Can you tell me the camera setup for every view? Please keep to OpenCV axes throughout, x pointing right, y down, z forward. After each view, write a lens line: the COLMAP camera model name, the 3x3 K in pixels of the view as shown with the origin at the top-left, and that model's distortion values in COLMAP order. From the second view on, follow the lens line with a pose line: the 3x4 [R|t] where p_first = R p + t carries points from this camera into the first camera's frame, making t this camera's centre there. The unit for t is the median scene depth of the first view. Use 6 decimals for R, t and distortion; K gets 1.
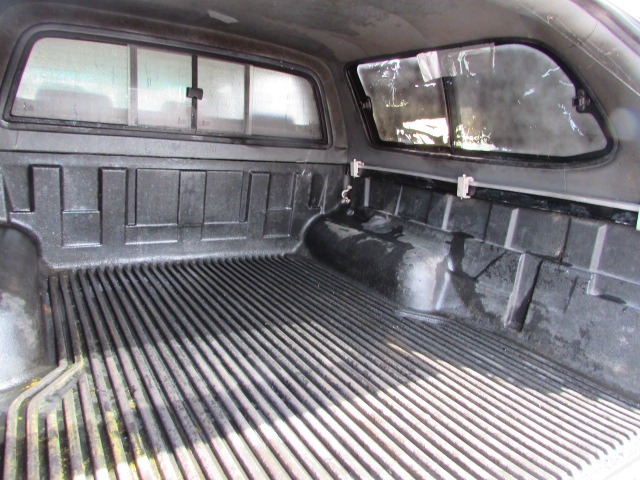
lens RADIAL K [[452.5, 0, 318.3], [0, 452.5, 242.2], [0, 0, 1]] dist [-0.021478, 0.004241]
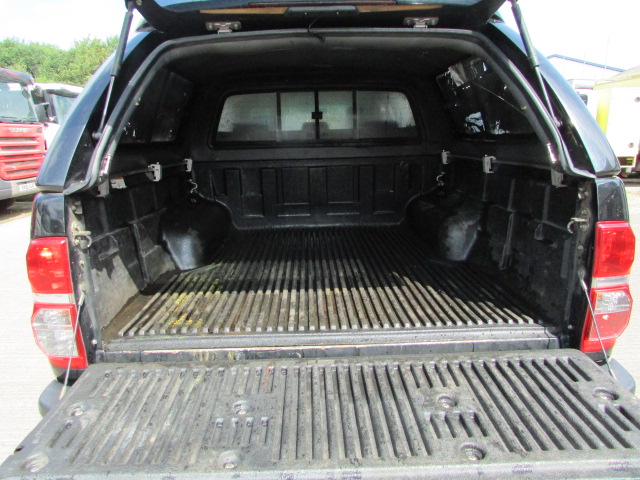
lens RADIAL K [[452.5, 0, 320.0], [0, 452.5, 238.5], [0, 0, 1]] dist [-0.021478, 0.004241]
pose [[0.862922, 0.011887, -0.505197, 0.537284], [-0.019923, 0.999746, -0.010507, 0.103955], [0.504944, 0.019132, 0.862940, -0.313665]]
